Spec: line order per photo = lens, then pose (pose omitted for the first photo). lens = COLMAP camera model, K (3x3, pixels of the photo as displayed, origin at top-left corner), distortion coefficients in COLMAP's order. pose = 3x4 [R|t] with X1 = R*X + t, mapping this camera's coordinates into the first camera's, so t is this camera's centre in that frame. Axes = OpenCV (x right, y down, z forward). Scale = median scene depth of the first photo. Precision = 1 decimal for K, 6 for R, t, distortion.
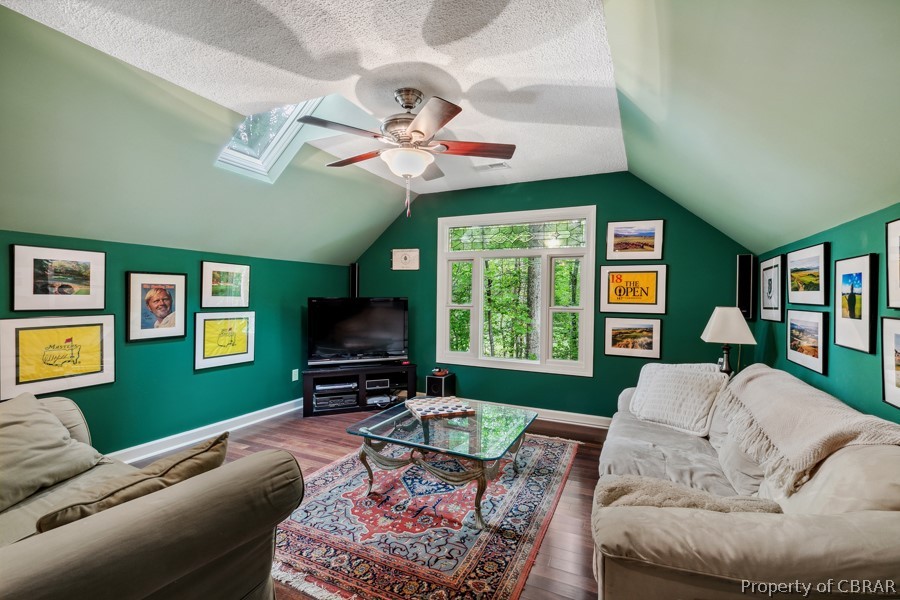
lens RADIAL K [[410.4, 0, 449.6], [0, 410.4, 296.7], [0, 0, 1]] dist [-0.001049, -0.000119]
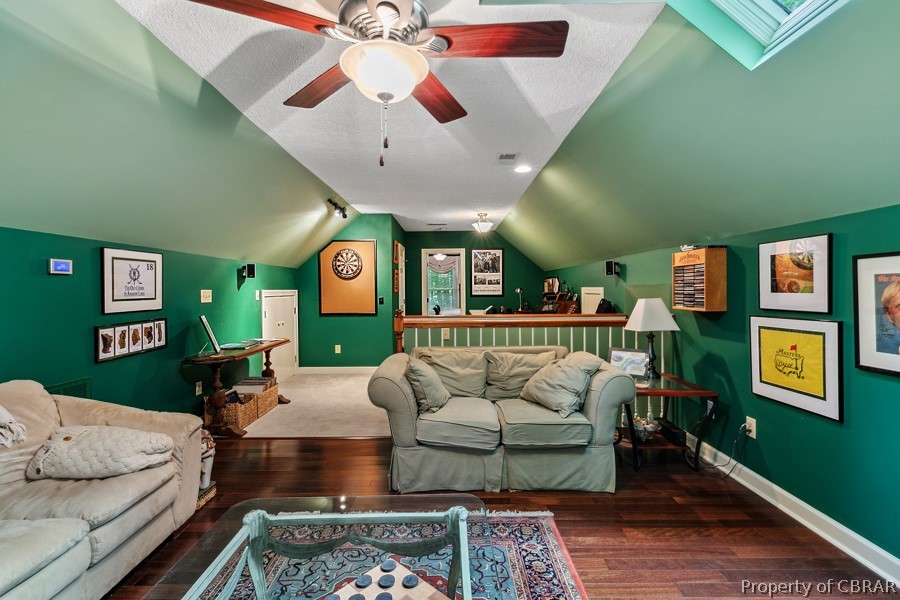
lens RADIAL K [[410.4, 0, 450.0], [0, 410.4, 293.9], [0, 0, 1]] dist [-0.001049, -0.000119]
pose [[-0.901708, -0.002954, -0.432336, 0.067194], [-0.004388, 0.999988, 0.002320, -0.002092], [0.432324, 0.003990, -0.901709, 1.425536]]
